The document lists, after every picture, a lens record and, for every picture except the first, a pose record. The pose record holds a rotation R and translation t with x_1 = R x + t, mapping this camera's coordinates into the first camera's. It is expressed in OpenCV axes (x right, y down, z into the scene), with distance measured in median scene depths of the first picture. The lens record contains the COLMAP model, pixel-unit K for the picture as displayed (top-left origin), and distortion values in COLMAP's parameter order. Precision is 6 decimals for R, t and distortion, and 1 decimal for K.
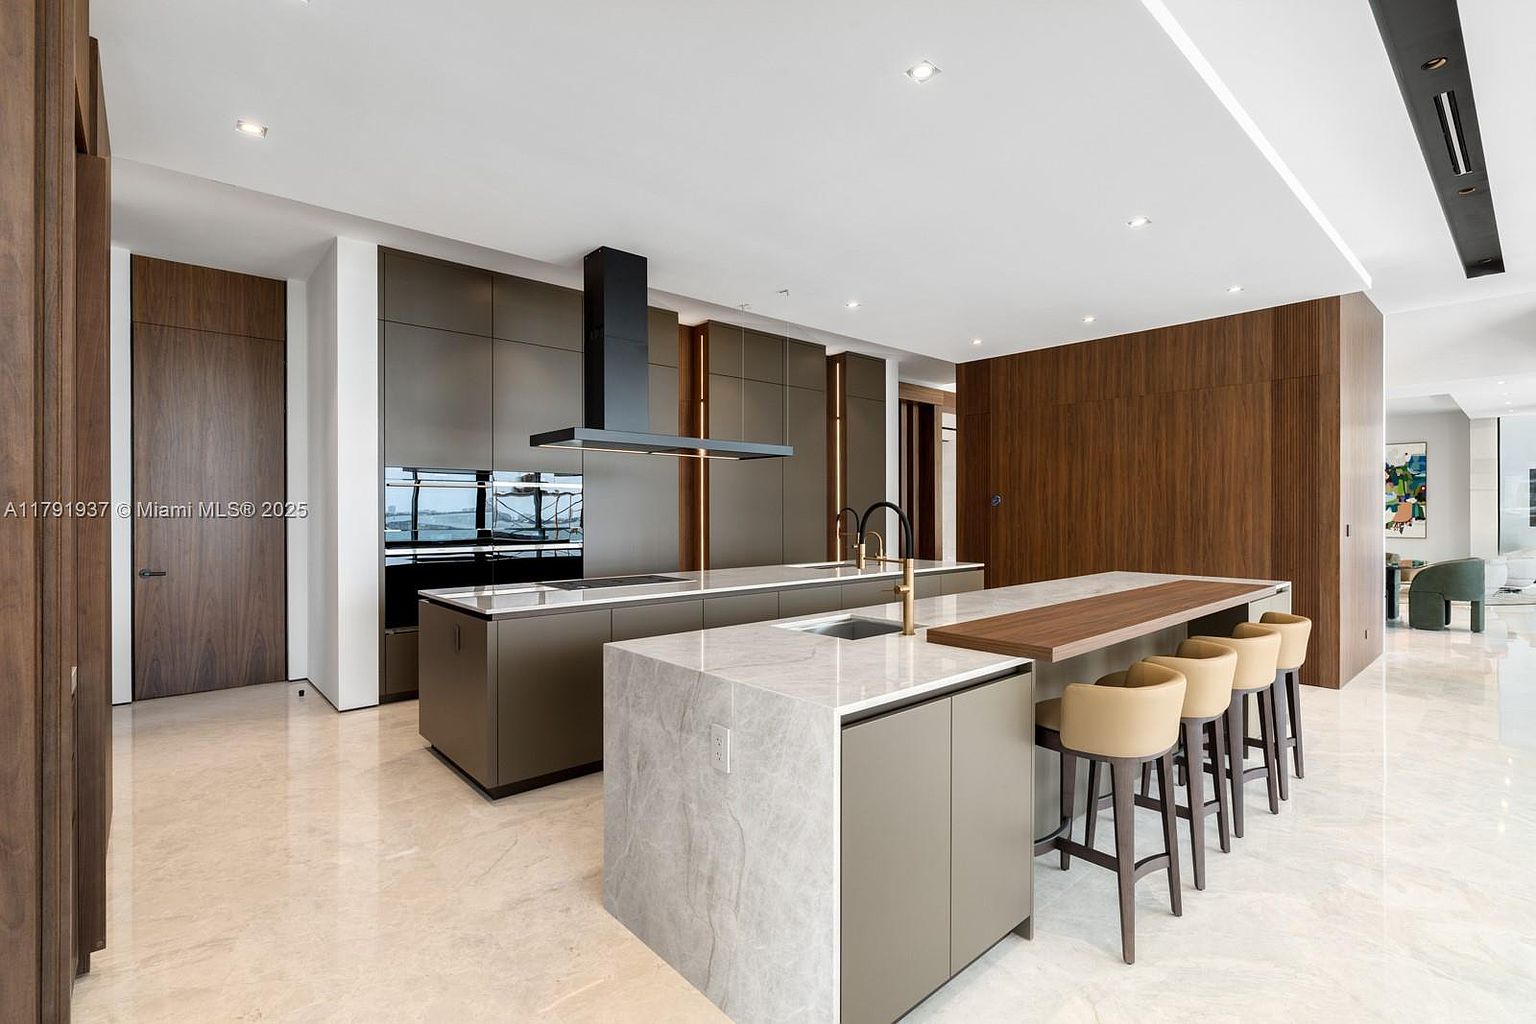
lens RADIAL K [[709.5, 0, 736.6], [0, 709.5, 507.3], [0, 0, 1]] dist [-0.010441, 0.004355]
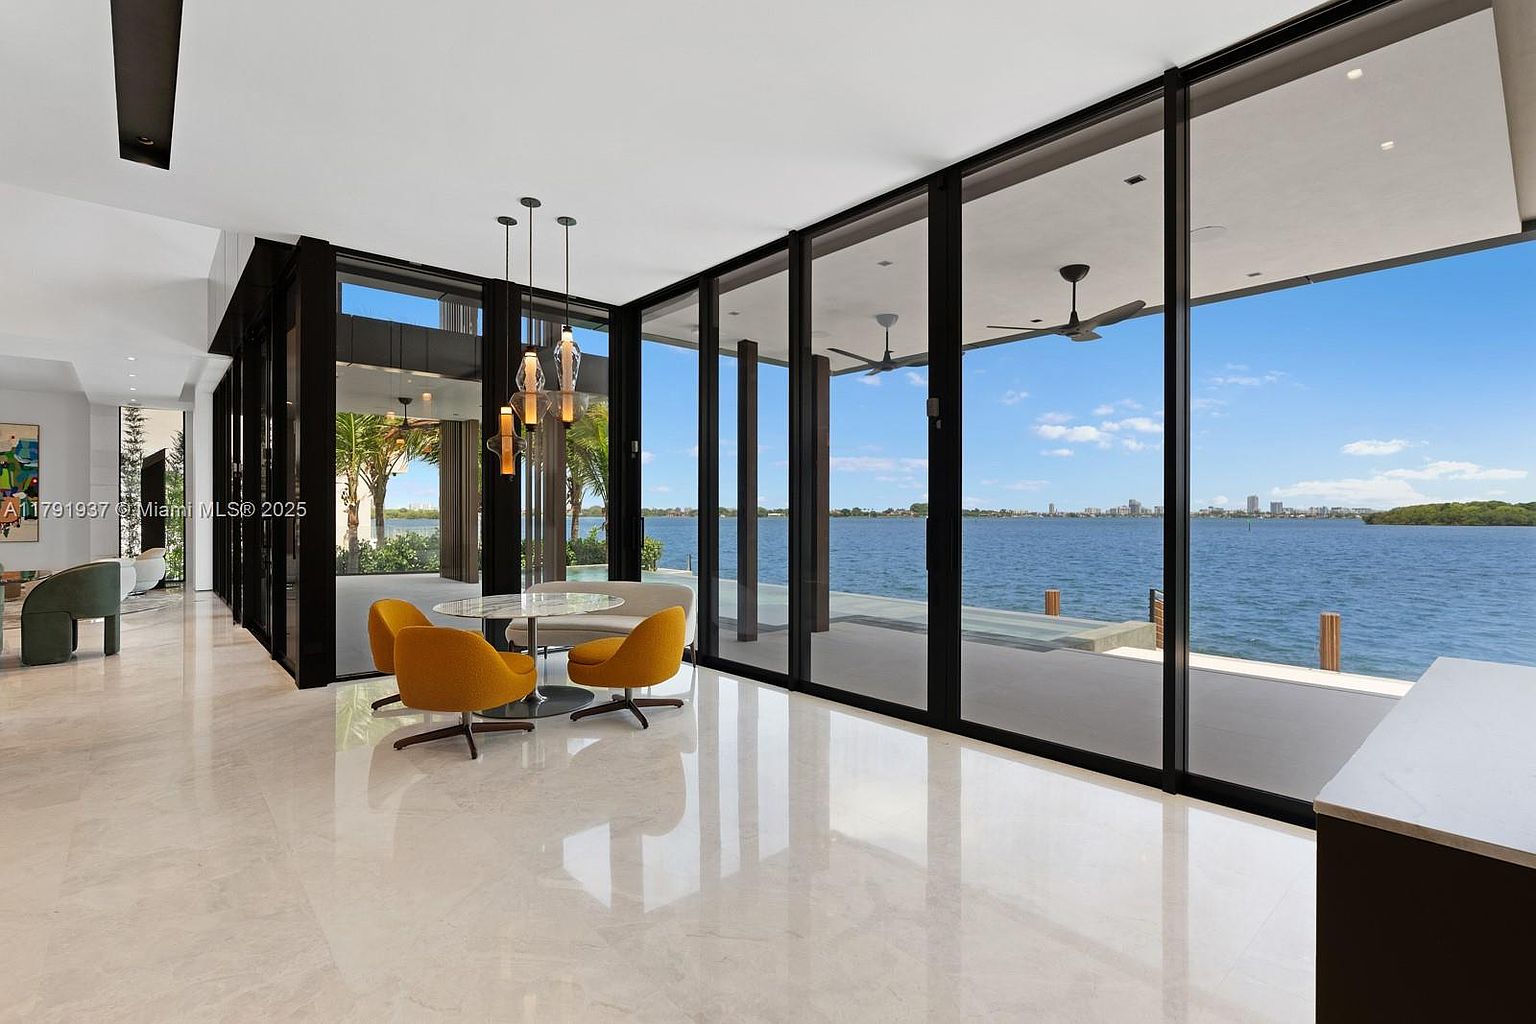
lens RADIAL K [[709.5, 0, 766.2], [0, 709.5, 516.8], [0, 0, 1]] dist [-0.010441, 0.004355]
pose [[-0.009433, -0.003800, 0.999948, 0.753361], [-0.002376, 0.999990, 0.003778, 0.052304], [-0.999953, -0.002340, -0.009442, 0.814114]]
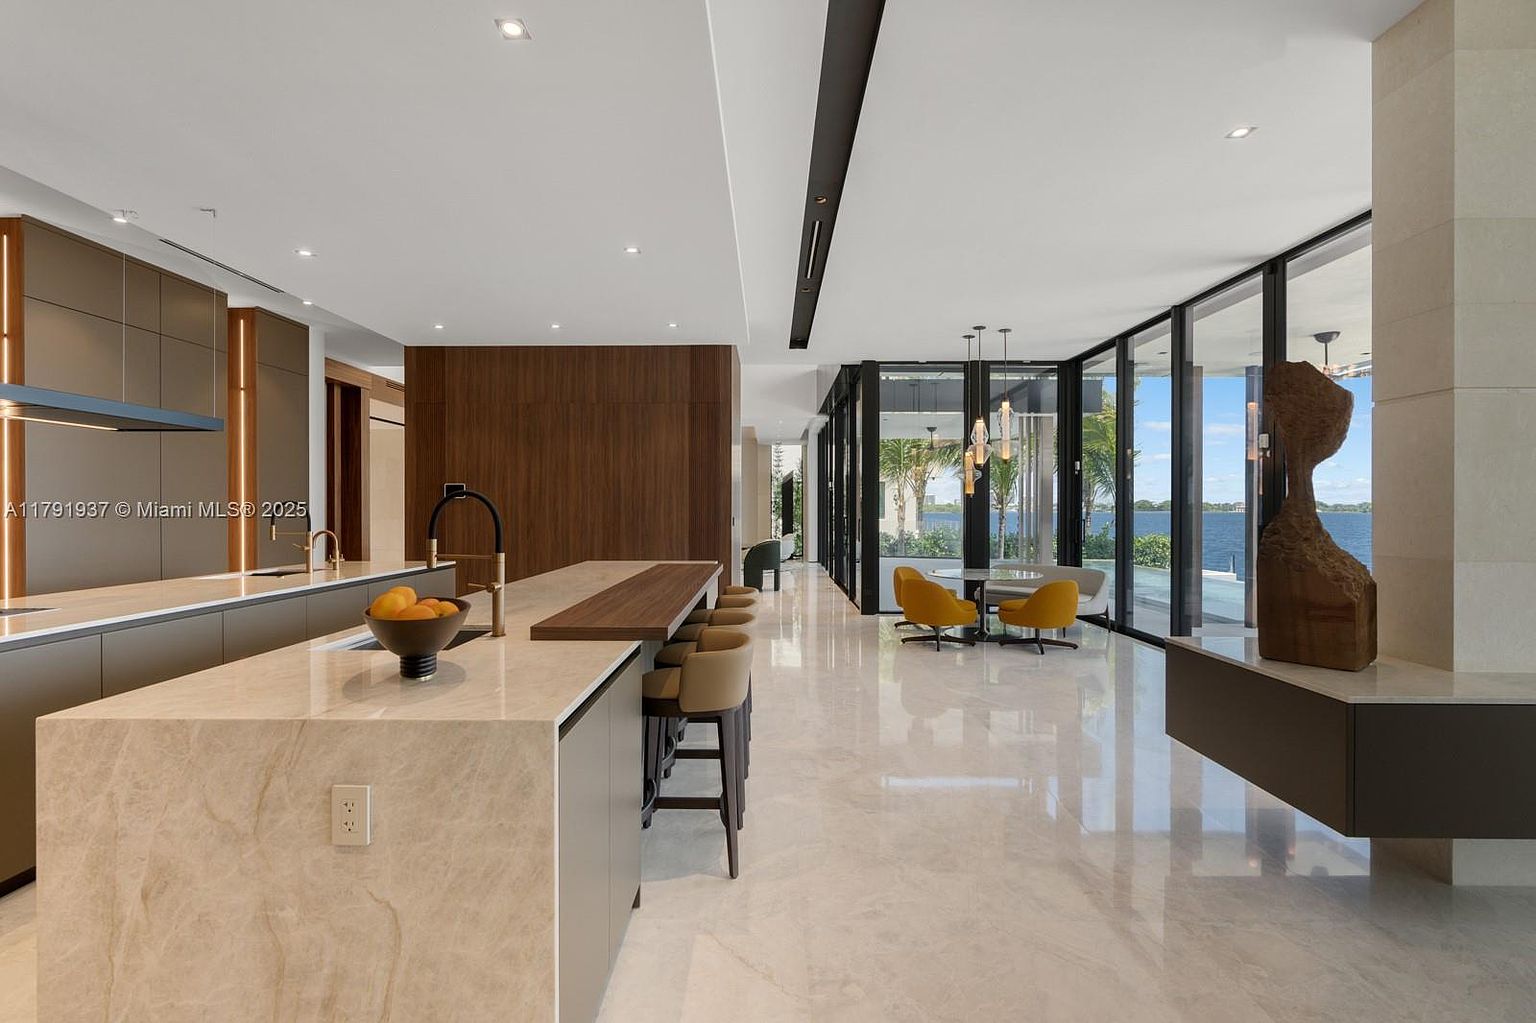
lens RADIAL K [[709.5, 0, 768.3], [0, 709.5, 506.6], [0, 0, 1]] dist [-0.010441, 0.004355]
pose [[0.656677, 0.003023, 0.754166, -0.216805], [-0.003751, 0.999993, -0.000742, 0.011716], [-0.754162, -0.002342, 0.656684, 0.136937]]
